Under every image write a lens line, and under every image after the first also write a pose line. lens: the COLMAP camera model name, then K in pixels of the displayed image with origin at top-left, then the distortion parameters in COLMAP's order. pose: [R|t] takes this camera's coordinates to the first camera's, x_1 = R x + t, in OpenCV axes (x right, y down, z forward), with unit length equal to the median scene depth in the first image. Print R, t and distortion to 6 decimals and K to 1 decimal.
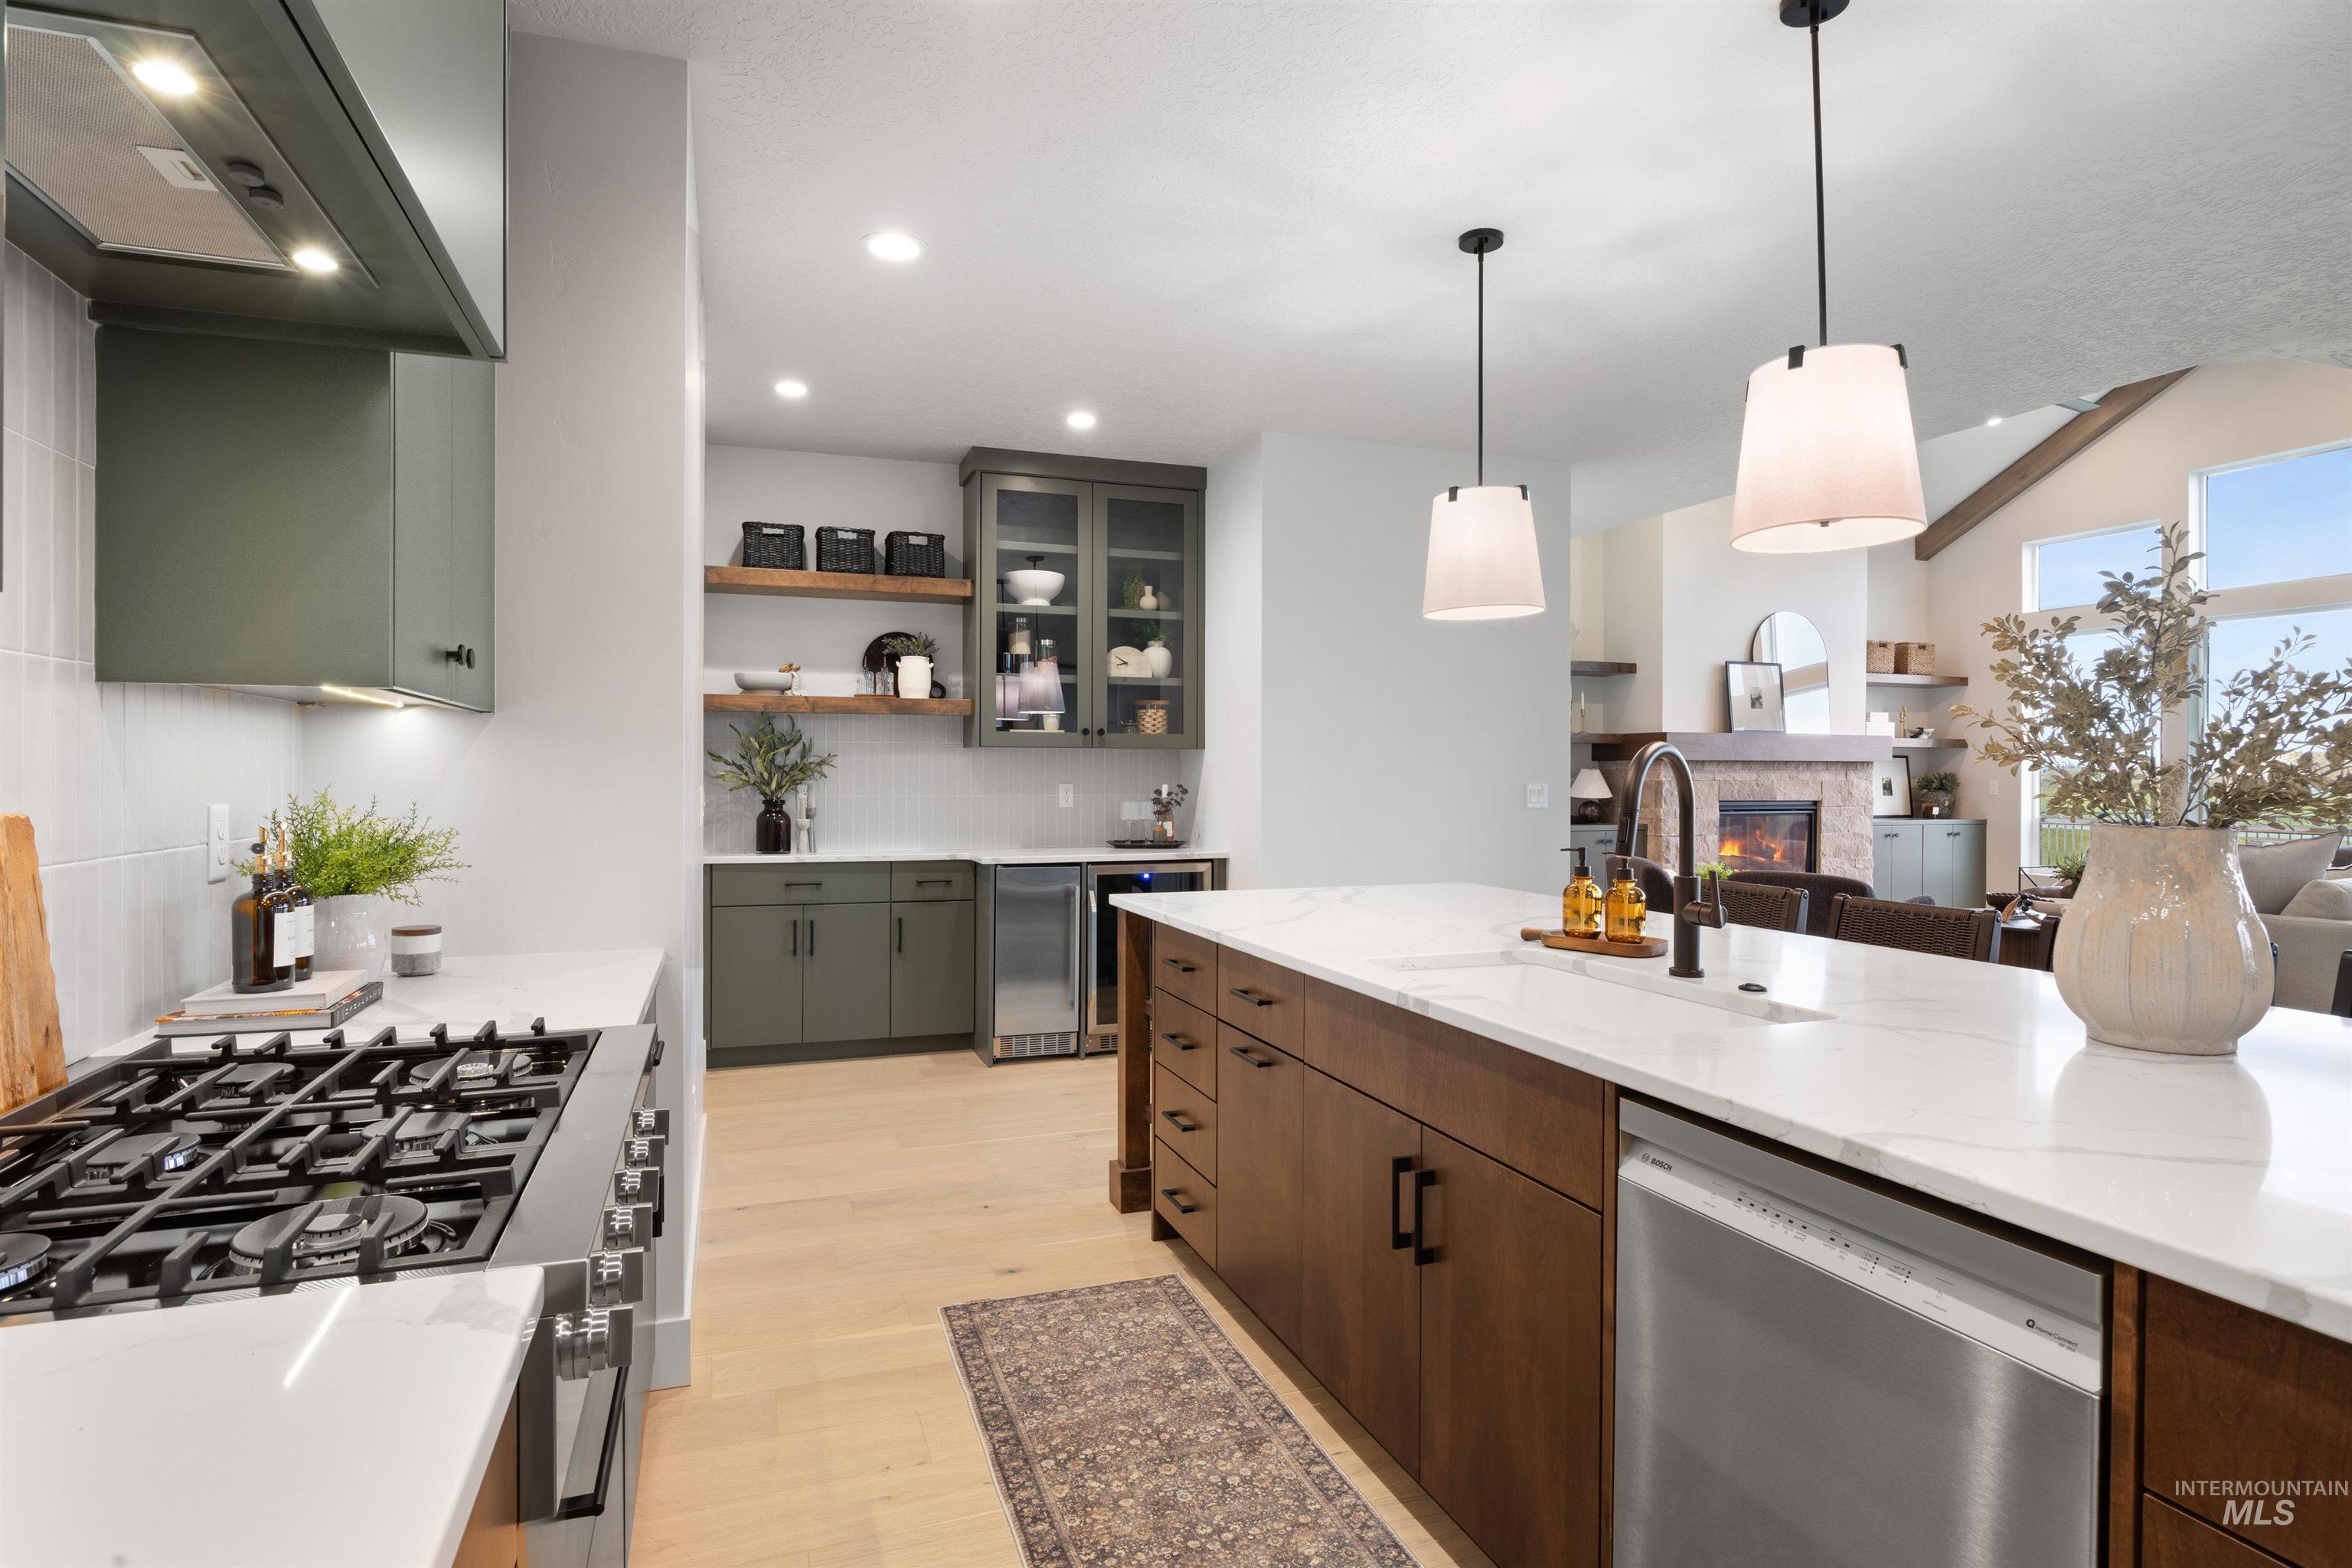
lens RADIAL K [[1187.9, 0, 1173.3], [0, 1187.9, 796.0], [0, 0, 1]] dist [-0.017598, -0.001002]
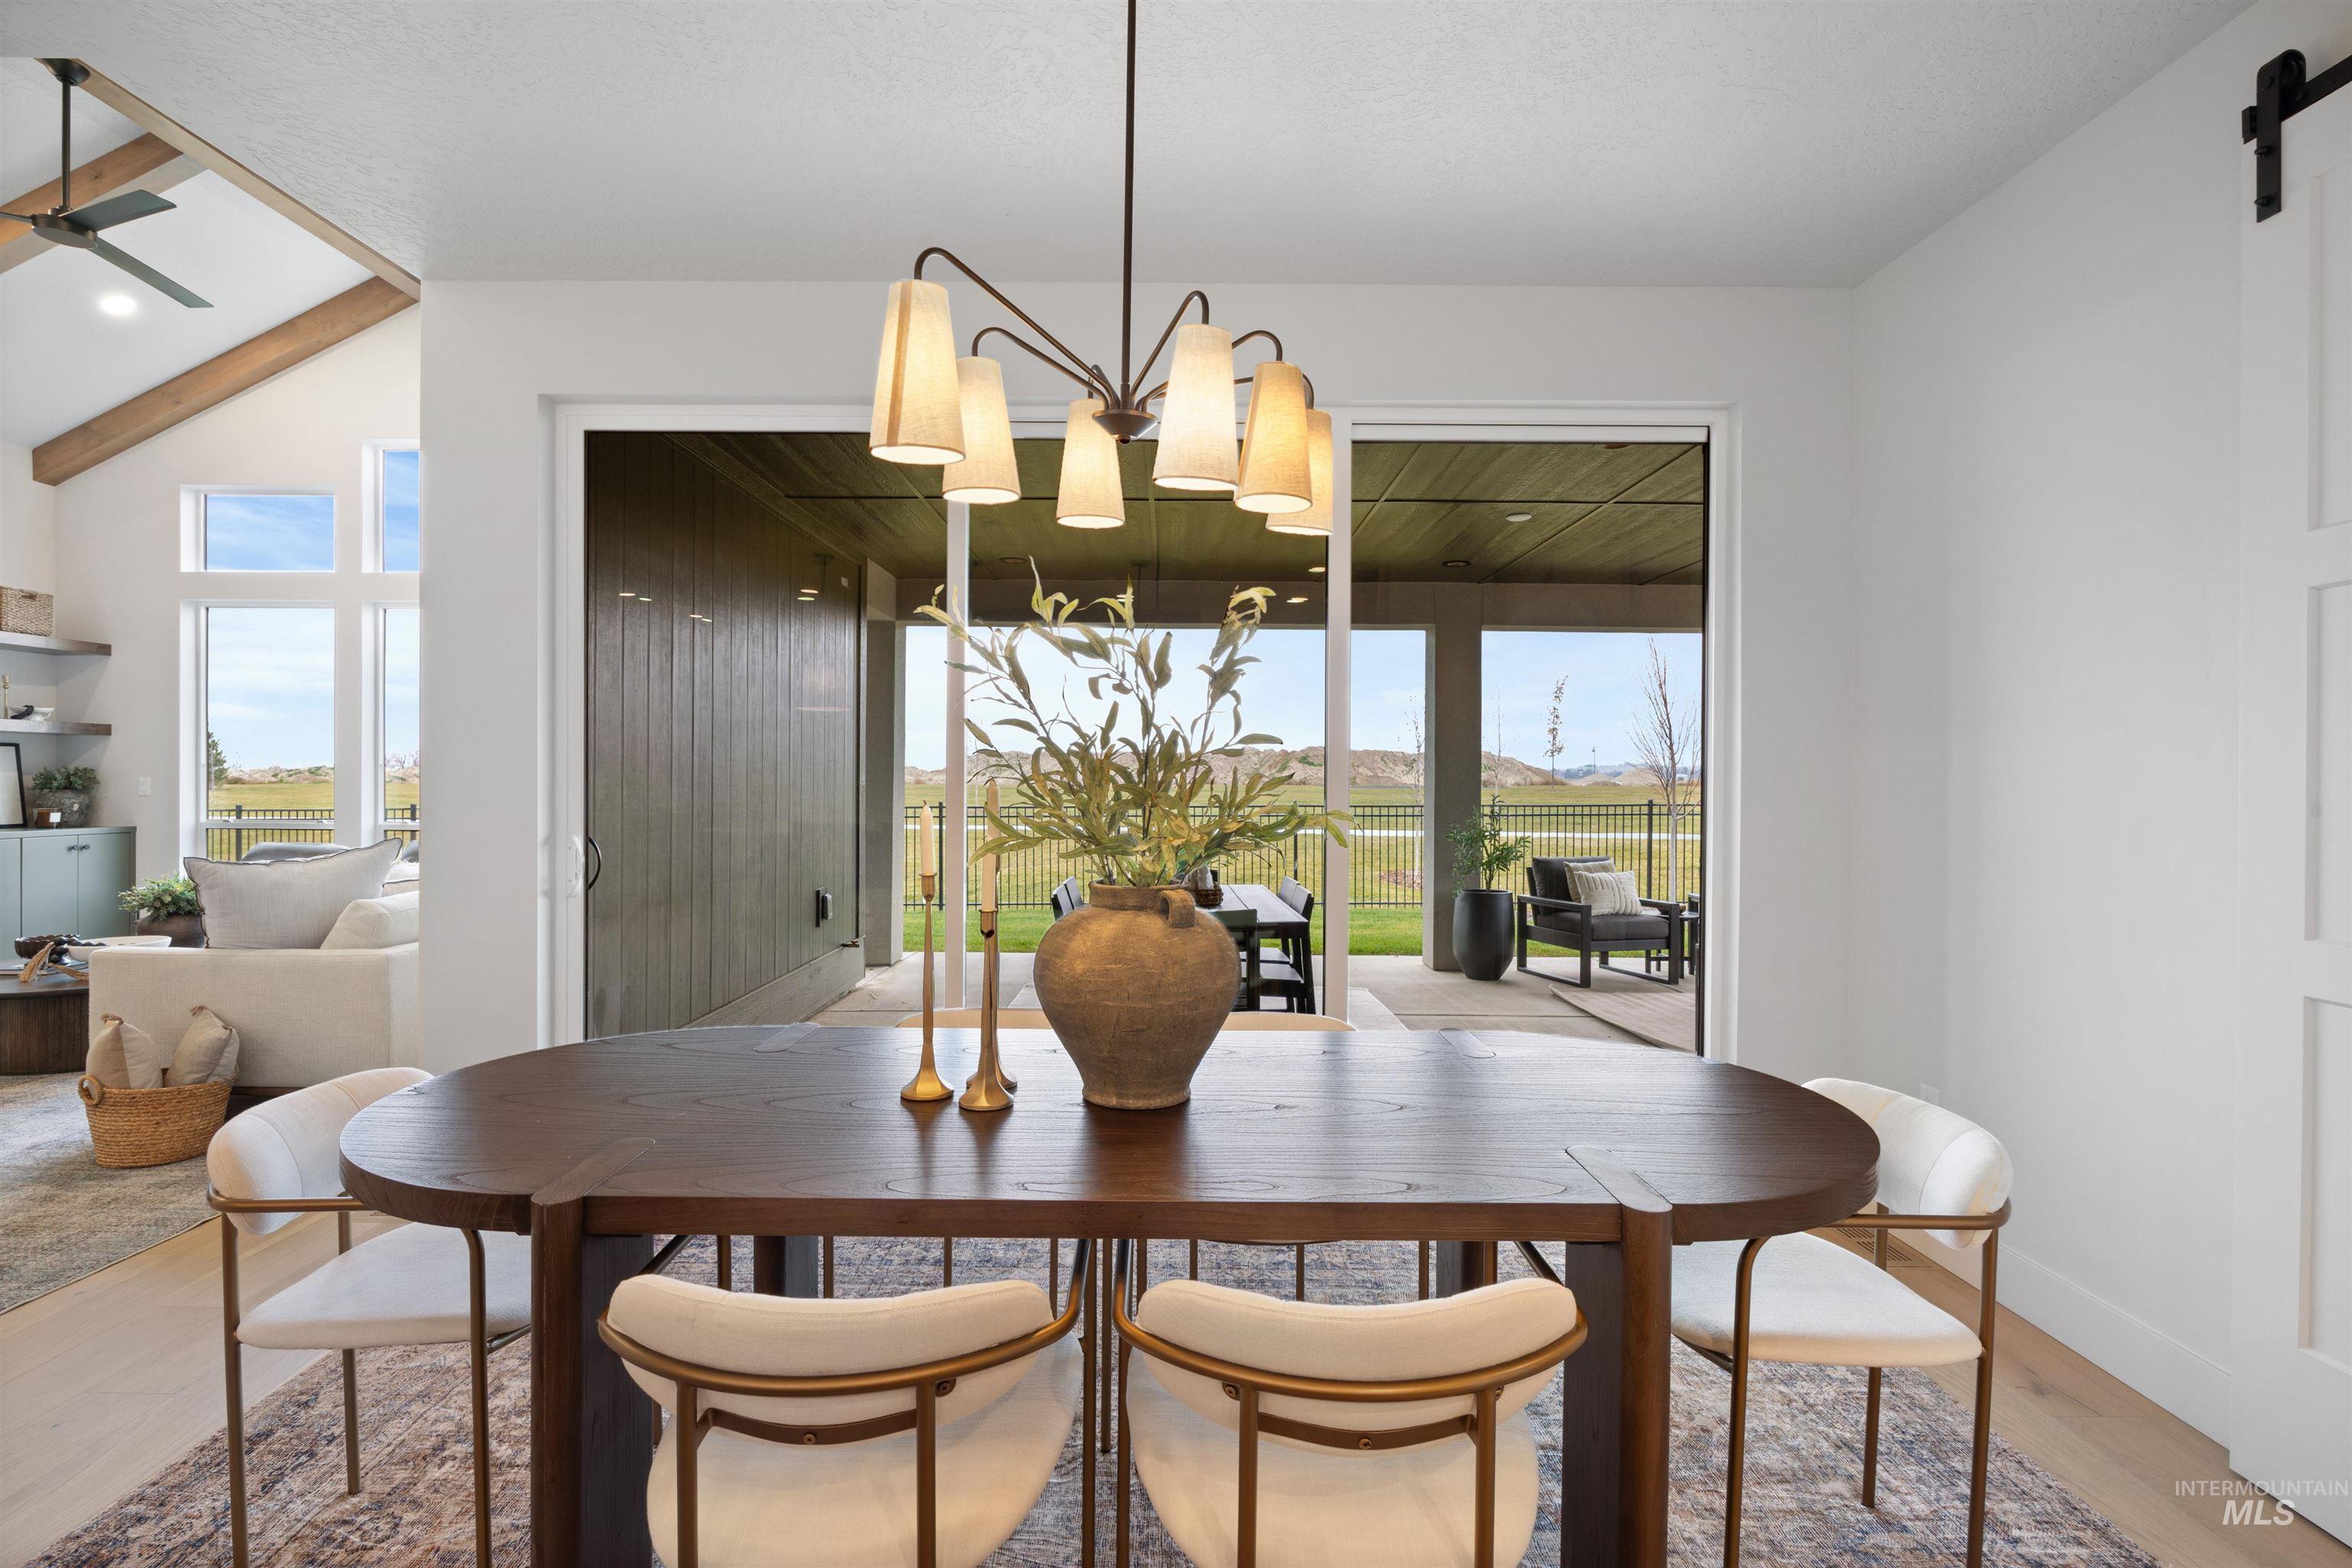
lens RADIAL K [[1087.6, 0, 1166.3], [0, 1087.6, 784.8], [0, 0, 1]] dist [-0.014377, 0.001655]
pose [[0.324723, -0.003433, 0.945803, 0.236482], [0.008308, 0.999965, 0.000777, -0.003115], [-0.945773, 0.007605, 0.324741, 0.113621]]
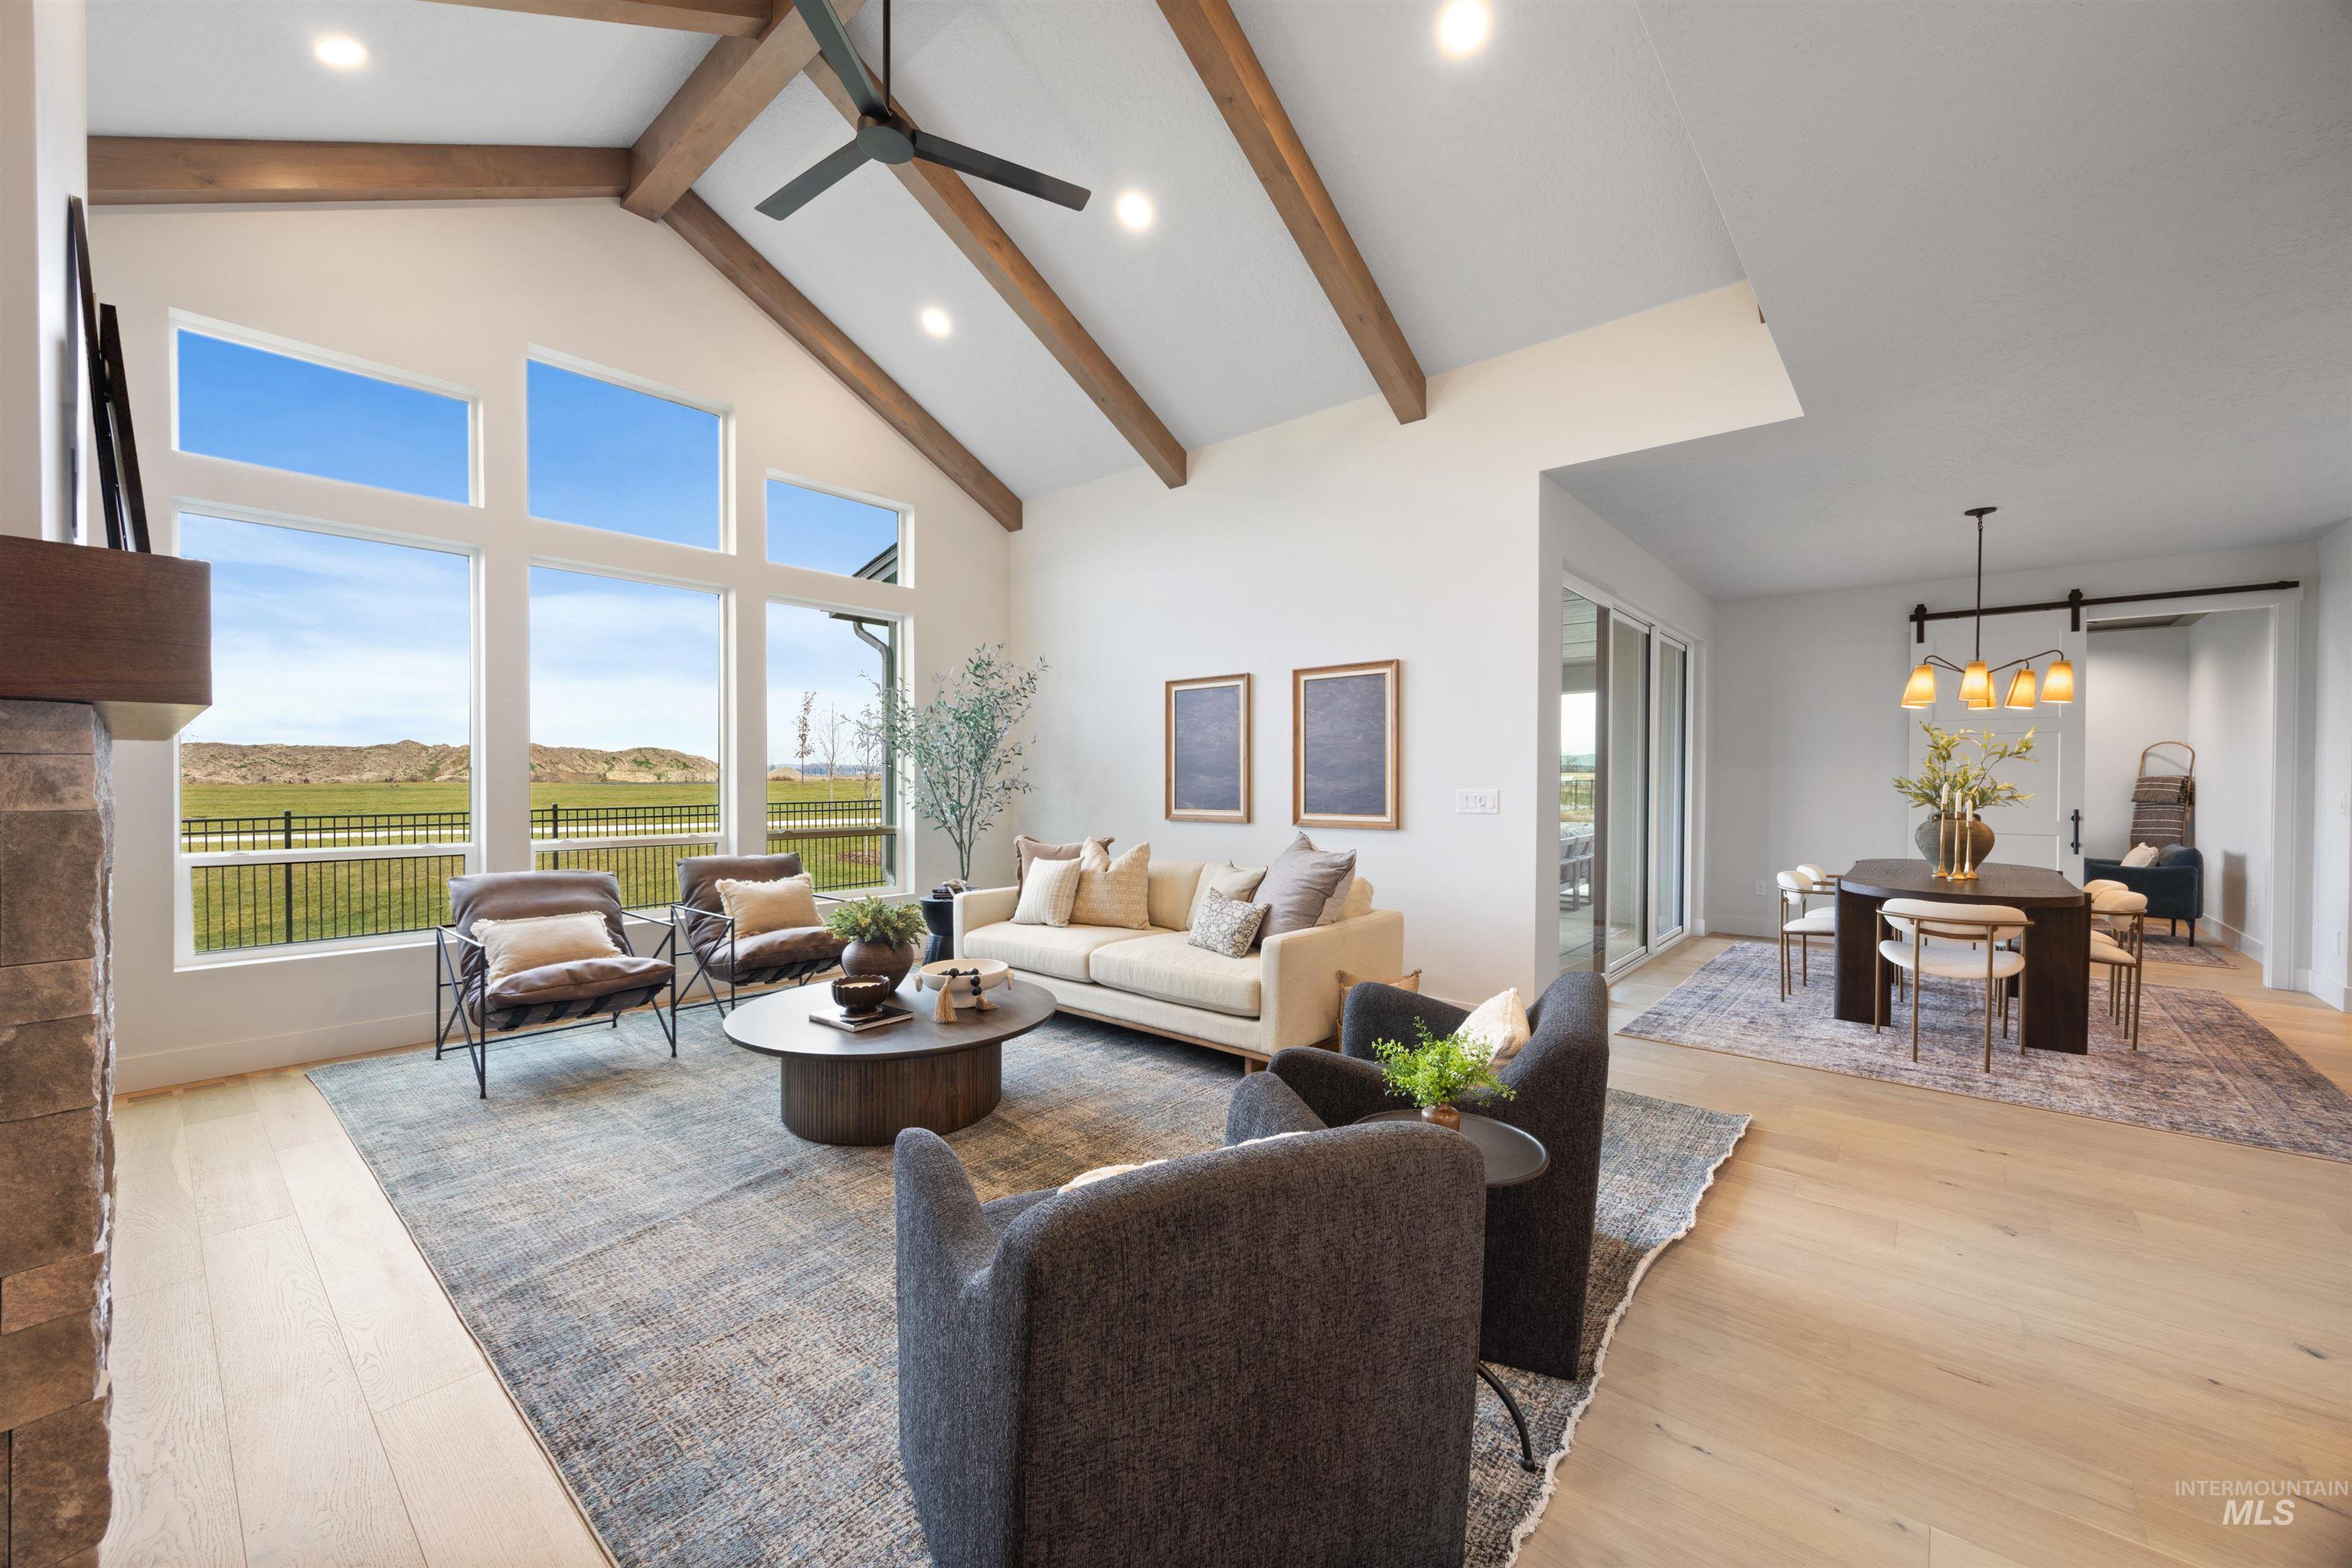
lens RADIAL K [[905.9, 0, 1168.6], [0, 905.9, 778.9], [0, 0, 1]] dist [-0.000582, 0.000899]
pose [[-0.496972, -0.002262, 0.867763, 0.177481], [0.010283, 0.999911, 0.008496, -0.015212], [-0.867706, 0.013145, -0.496905, 0.816844]]
